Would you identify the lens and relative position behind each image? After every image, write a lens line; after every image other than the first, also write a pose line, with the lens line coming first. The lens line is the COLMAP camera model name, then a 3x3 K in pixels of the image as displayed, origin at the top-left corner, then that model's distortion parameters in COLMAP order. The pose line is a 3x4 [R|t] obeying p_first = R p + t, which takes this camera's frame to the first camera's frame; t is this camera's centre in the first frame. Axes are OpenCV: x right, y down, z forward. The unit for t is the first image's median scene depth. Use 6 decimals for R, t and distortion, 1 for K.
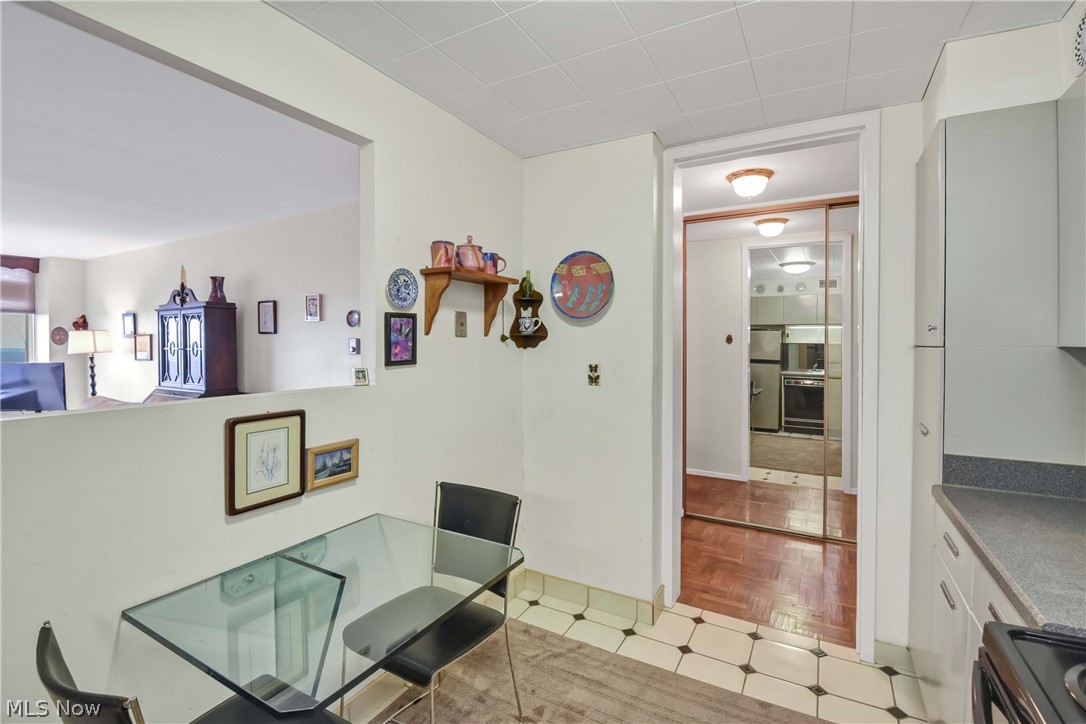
lens RADIAL K [[475.5, 0, 561.1], [0, 475.5, 348.4], [0, 0, 1]] dist [-0.000257, -0.009693]
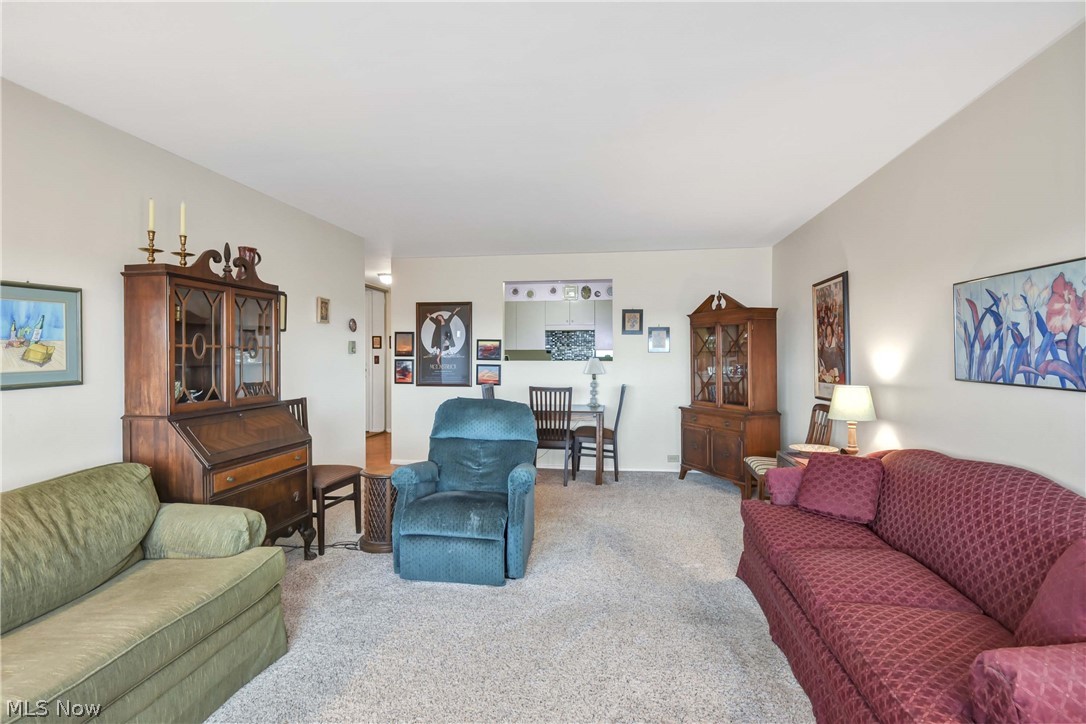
lens RADIAL K [[517.1, 0, 544.7], [0, 517.1, 357.2], [0, 0, 1]] dist [-0.001796, -0.001725]
pose [[-0.332577, -0.003004, 0.943071, -2.422774], [0.010602, 0.999920, 0.006924, 0.023546], [-0.943016, 0.012302, -0.332519, 1.246696]]
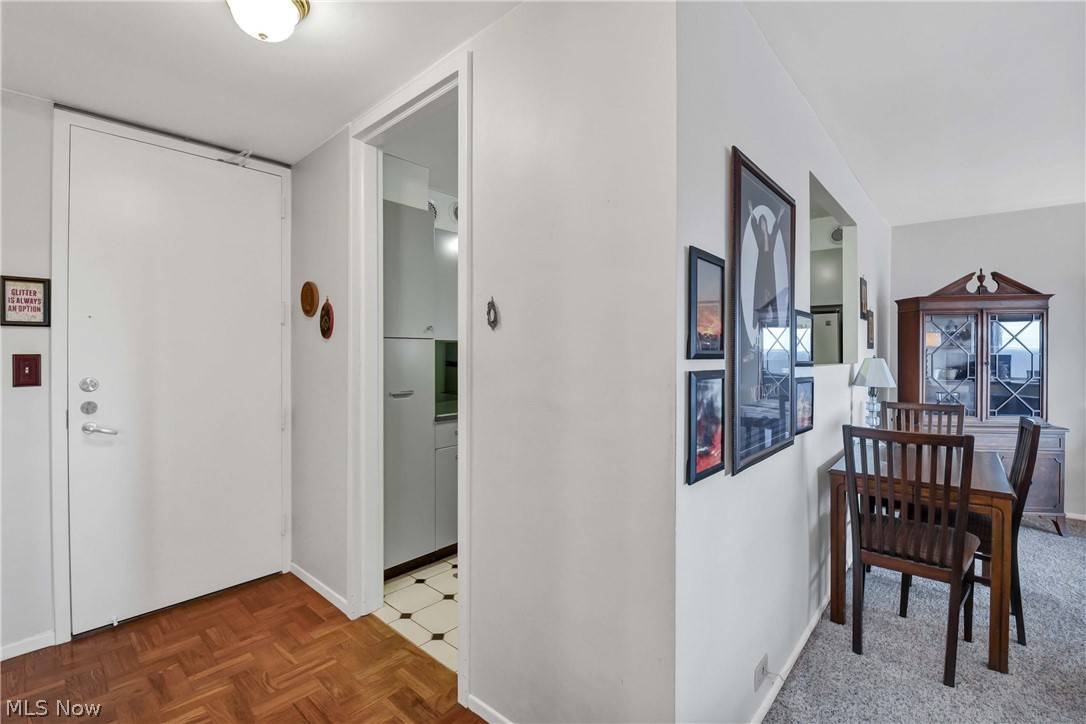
lens RADIAL K [[480.5, 0, 543.1], [0, 480.5, 356.9], [0, 0, 1]] dist [-0.001141, -0.009808]
pose [[-0.972541, -0.000117, 0.232730, -0.050334], [0.004007, 0.999843, 0.017249, 0.018486], [-0.232695, 0.017708, -0.972388, 1.580264]]
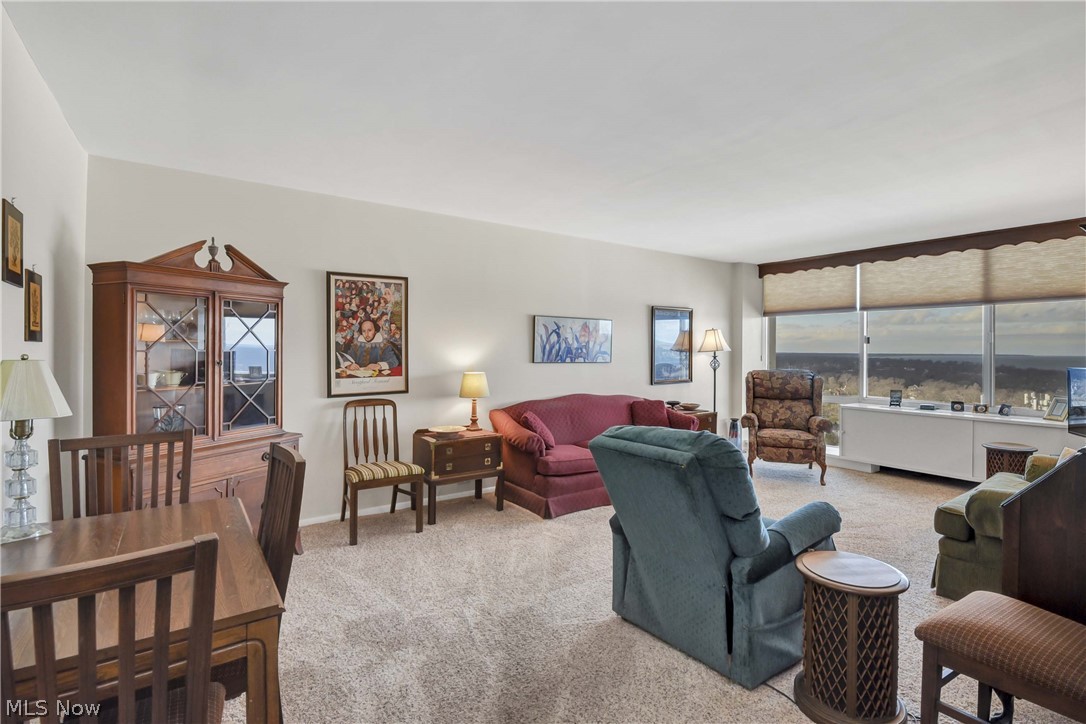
lens RADIAL K [[510.1, 0, 550.4], [0, 510.1, 350.0], [0, 0, 1]] dist [-0.002038, -0.000861]
pose [[-0.449253, -0.000667, -0.893404, -0.283166], [-0.014378, 0.999876, 0.006483, 0.019810], [0.893289, 0.015758, -0.449207, 1.133082]]
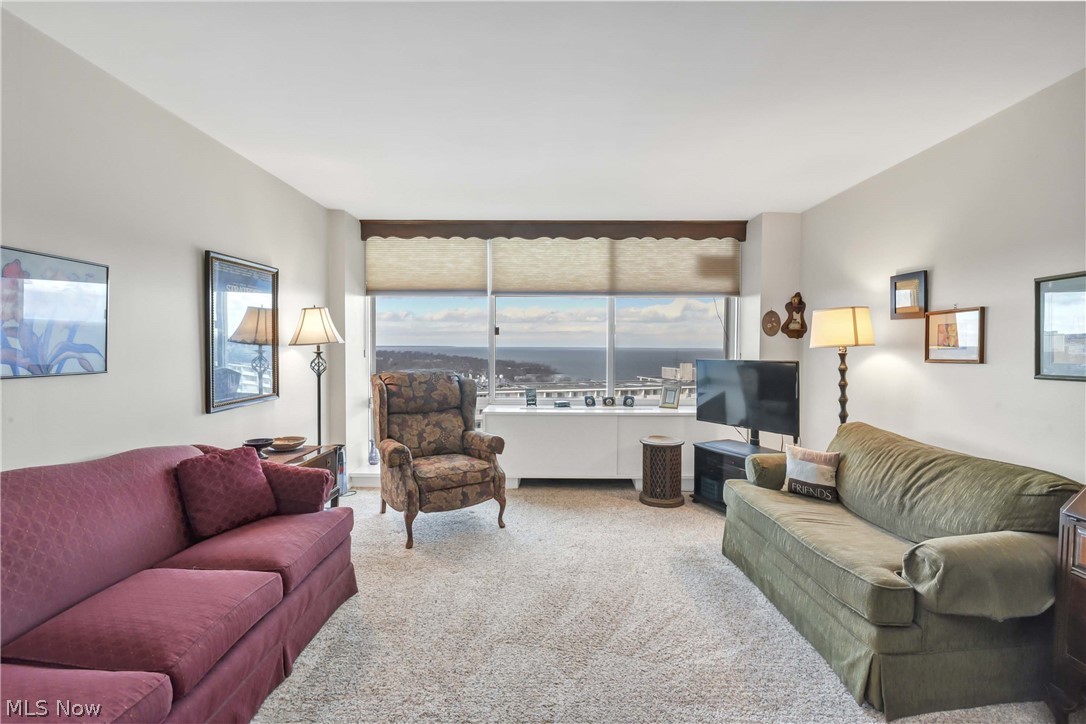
lens RADIAL K [[480.5, 0, 543.1], [0, 480.5, 356.9], [0, 0, 1]] dist [-0.001141, -0.009808]
pose [[0.467540, 0.025460, -0.883605, -1.181004], [-0.014332, 0.999672, 0.021221, 0.028074], [0.883856, 0.002742, 0.467751, 0.711695]]
